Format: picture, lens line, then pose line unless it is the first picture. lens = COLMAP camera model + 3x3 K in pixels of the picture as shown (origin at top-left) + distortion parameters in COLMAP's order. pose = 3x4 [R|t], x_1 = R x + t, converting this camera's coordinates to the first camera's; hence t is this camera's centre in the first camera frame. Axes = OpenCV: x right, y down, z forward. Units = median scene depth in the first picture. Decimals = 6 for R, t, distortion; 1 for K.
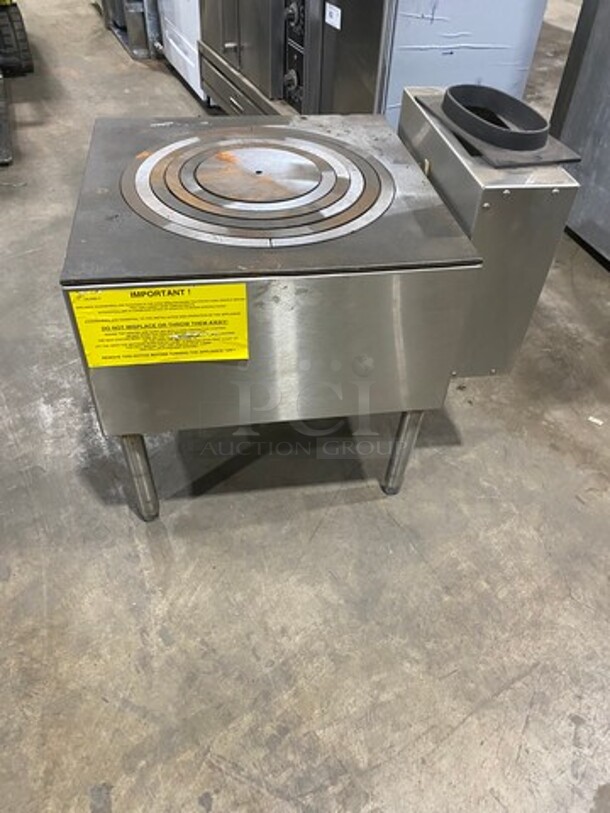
lens RADIAL K [[616.8, 0, 305.0], [0, 616.8, 406.5], [0, 0, 1]] dist [-0.004568, 0.000823]
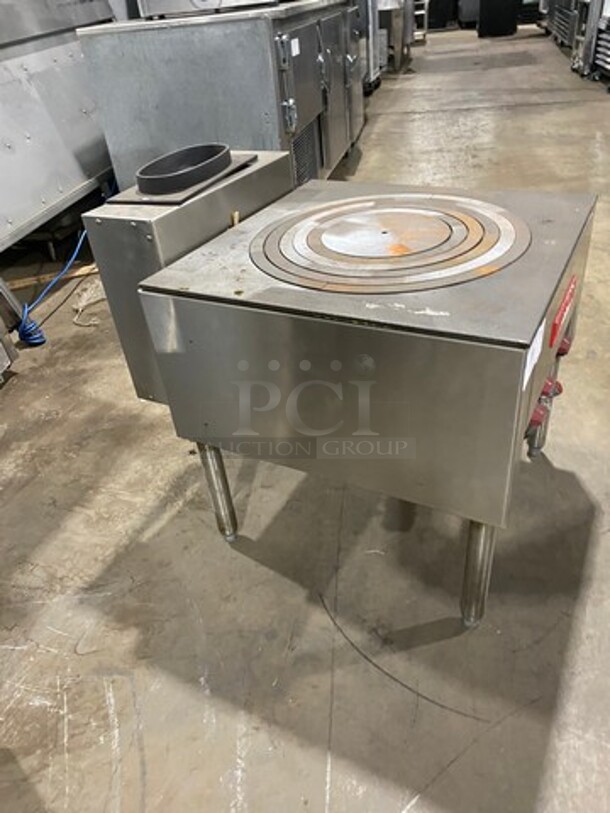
lens RADIAL K [[621.0, 0, 330.9], [0, 621.0, 406.0], [0, 0, 1]] dist [0.007288, 0.003002]
pose [[-0.815391, -0.299211, 0.495591, -0.525881], [0.440240, 0.235434, 0.866464, -1.103470], [-0.375934, 0.924686, -0.060246, 1.234579]]
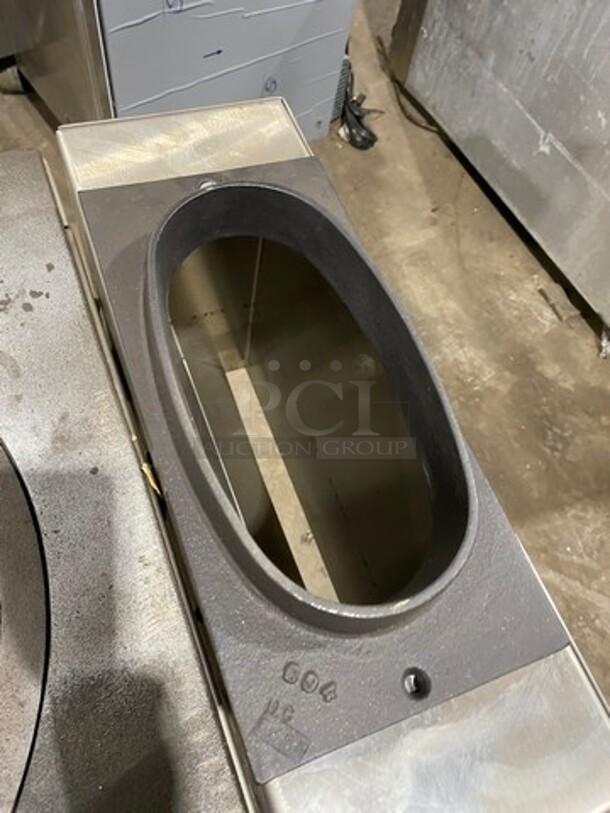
lens RADIAL K [[630.6, 0, 305.0], [0, 630.6, 406.5], [0, 0, 1]] dist [-0.005258, 0.002202]
pose [[0.967425, -0.159349, 0.196716, 0.210720], [0.082589, 0.933190, 0.349764, -0.511671], [-0.239308, -0.322124, 0.915952, 0.658978]]
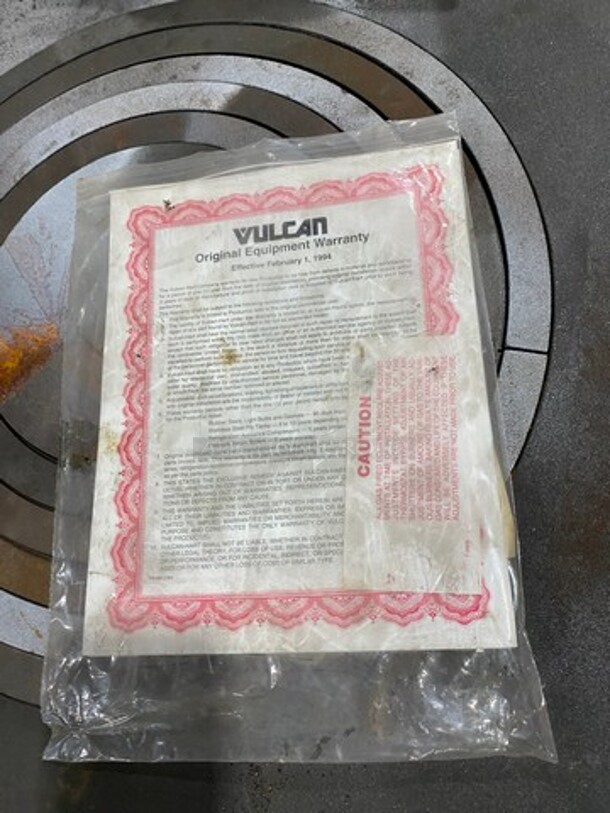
lens RADIAL K [[630.6, 0, 305.0], [0, 630.6, 406.5], [0, 0, 1]] dist [-0.005258, 0.002202]
pose [[0.342969, -0.918858, 0.195124, -0.161553], [0.778297, 0.394275, 0.488673, -0.414023], [-0.525953, -0.015736, 0.850368, 0.596845]]
